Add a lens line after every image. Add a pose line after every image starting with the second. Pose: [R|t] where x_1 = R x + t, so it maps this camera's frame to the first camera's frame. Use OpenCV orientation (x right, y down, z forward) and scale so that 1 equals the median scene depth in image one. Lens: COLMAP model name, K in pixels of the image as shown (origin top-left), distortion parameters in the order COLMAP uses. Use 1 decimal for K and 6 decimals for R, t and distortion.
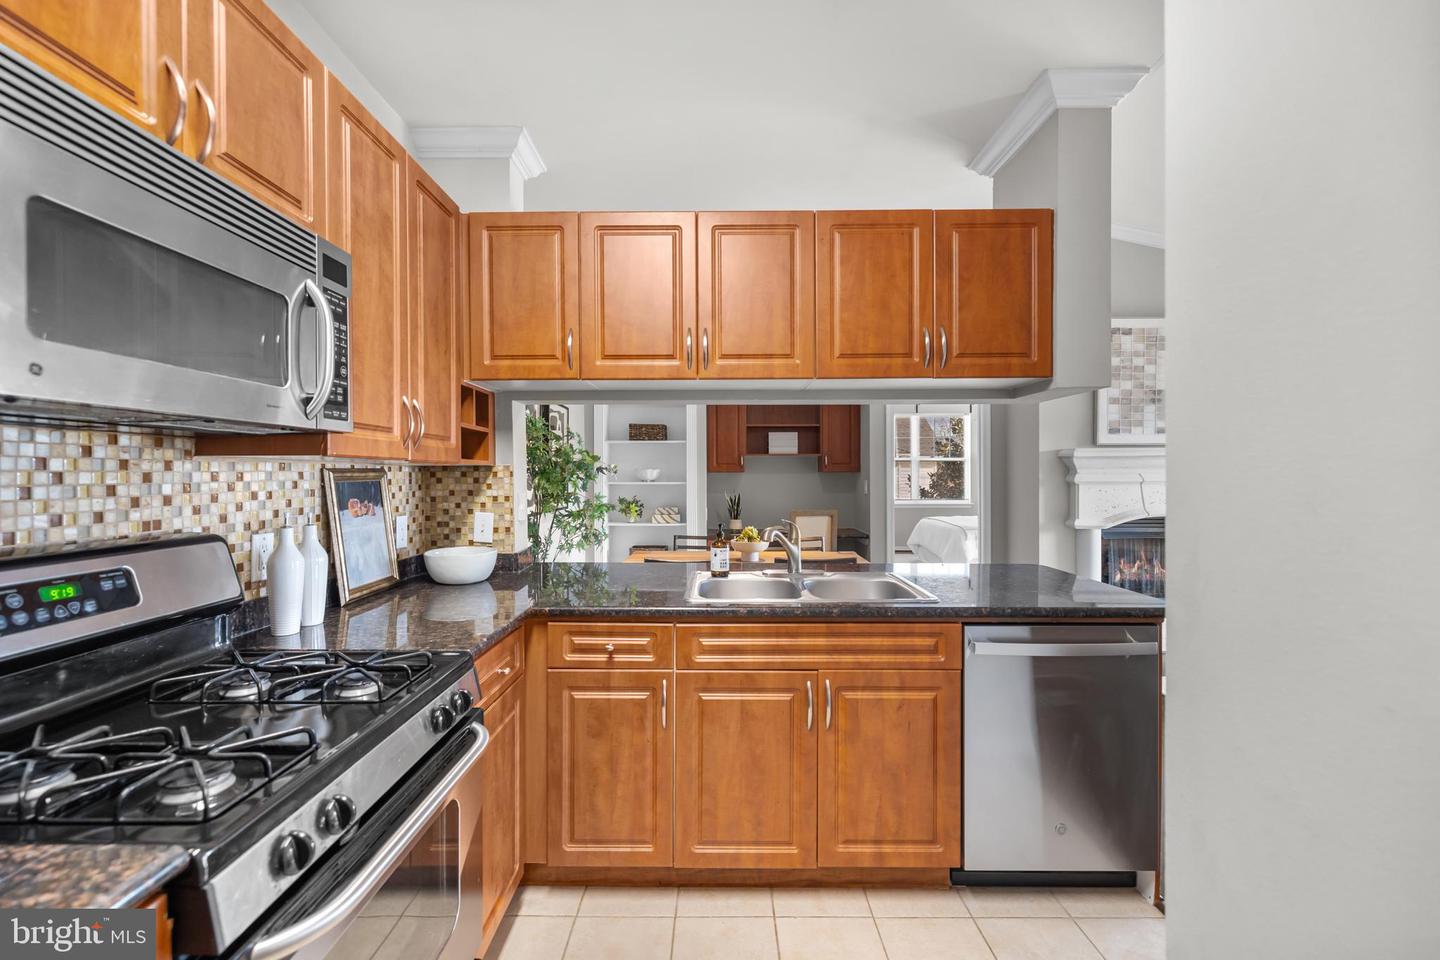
lens RADIAL K [[612.5, 0, 712.3], [0, 612.5, 475.5], [0, 0, 1]] dist [0.000452, -0.000096]
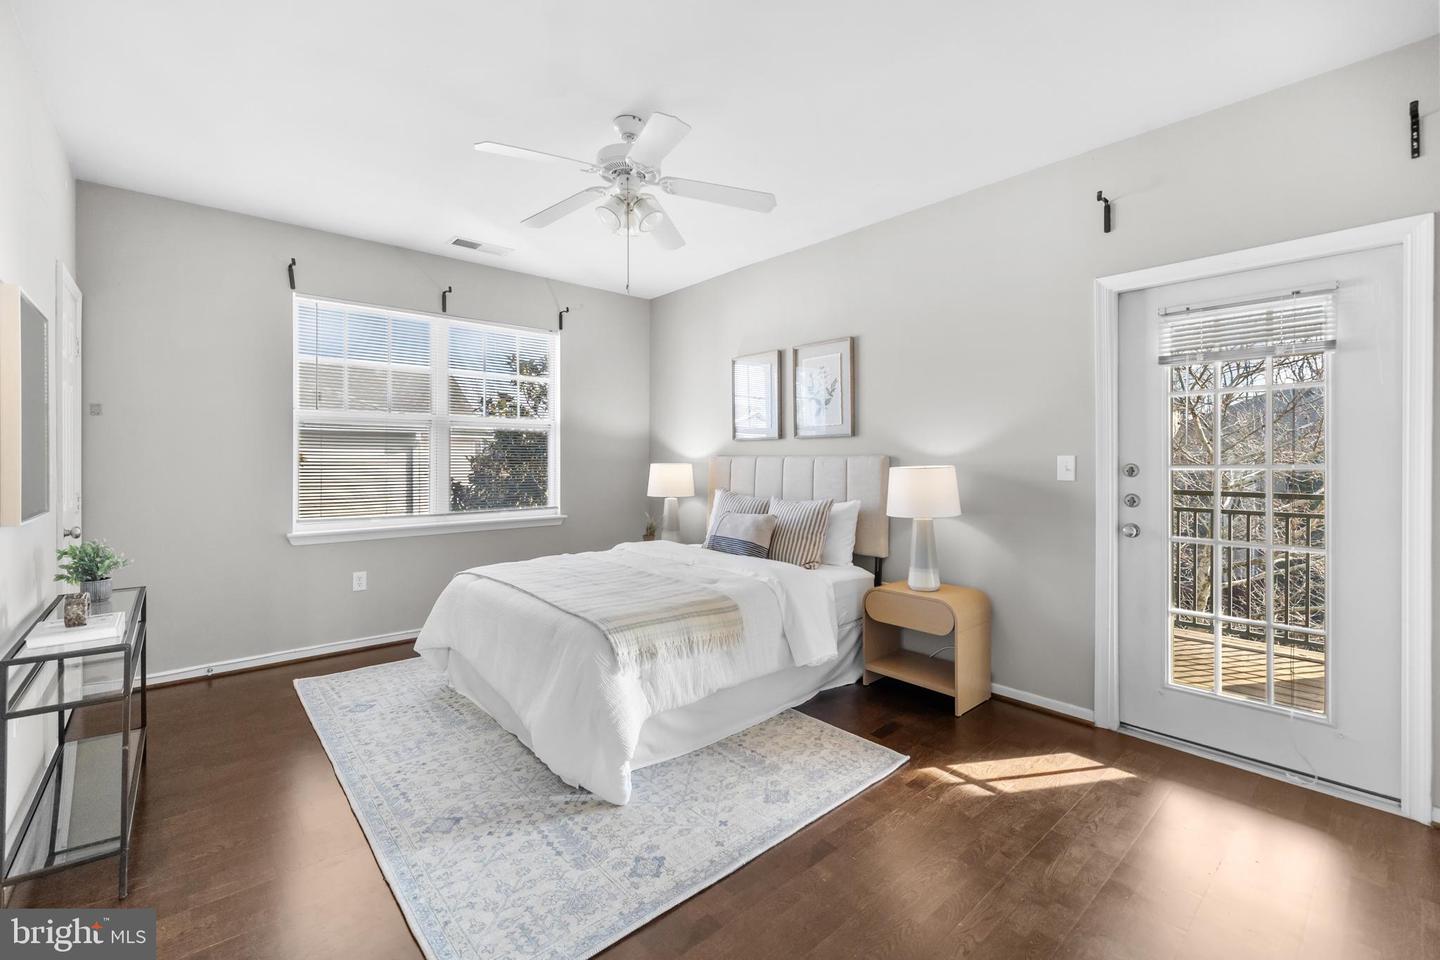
lens RADIAL K [[615.6, 0, 715.2], [0, 615.6, 461.7], [0, 0, 1]] dist [0.001881, 0.000204]
pose [[0.744596, 0.000444, 0.667515, 0.868842], [0.000130, 1.000000, -0.000810, 0.014278], [-0.667515, 0.000690, 0.744596, 2.567776]]
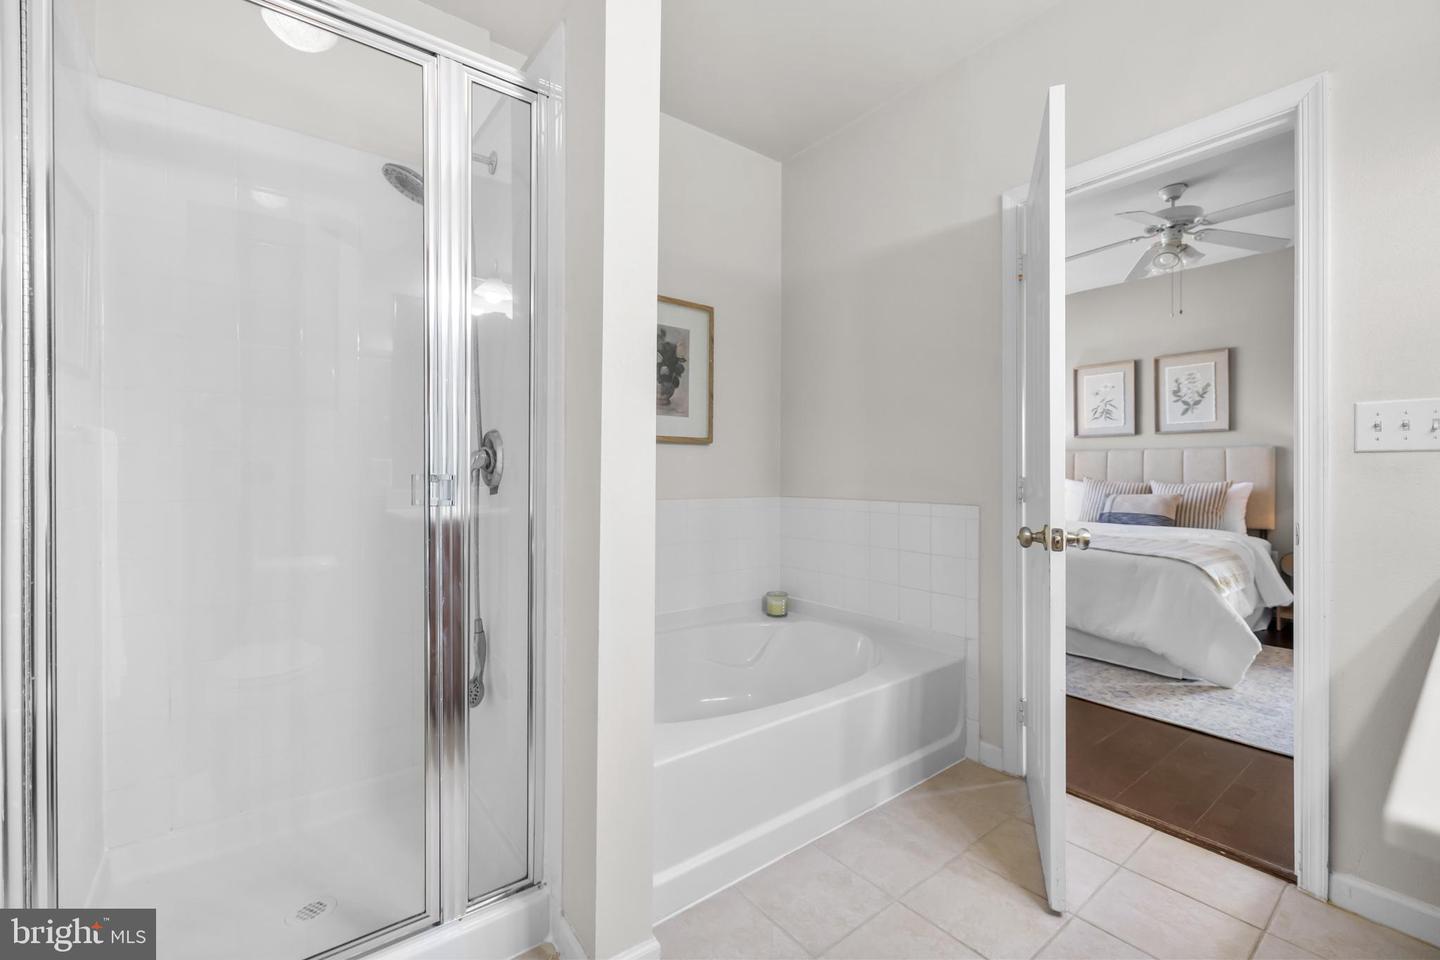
lens RADIAL K [[607.9, 0, 718.8], [0, 607.9, 473.7], [0, 0, 1]] dist [0.008243, -0.000330]
pose [[0.781283, 0.002001, 0.624173, -0.333313], [-0.001212, 0.999998, -0.001688, 0.093274], [-0.624175, 0.000562, 0.781284, 3.058314]]
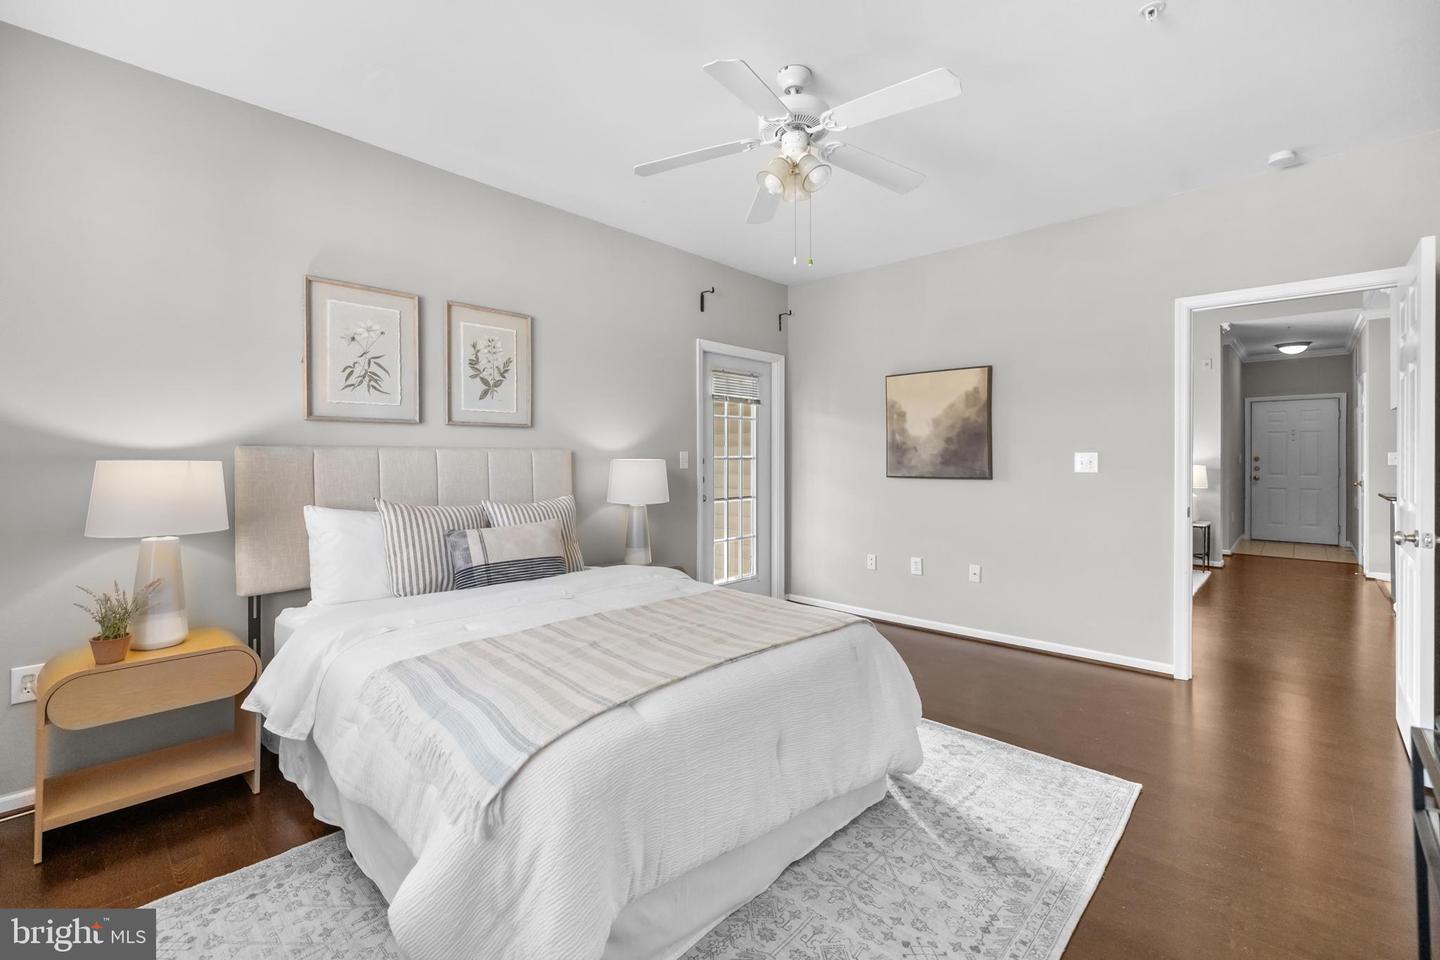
lens RADIAL K [[615.6, 0, 715.2], [0, 615.6, 461.7], [0, 0, 1]] dist [0.001881, 0.000204]
pose [[-0.732699, 0.003156, 0.680546, 0.912798], [0.007313, 0.999968, 0.003236, 0.026290], [-0.680514, 0.007348, -0.732698, 4.415321]]
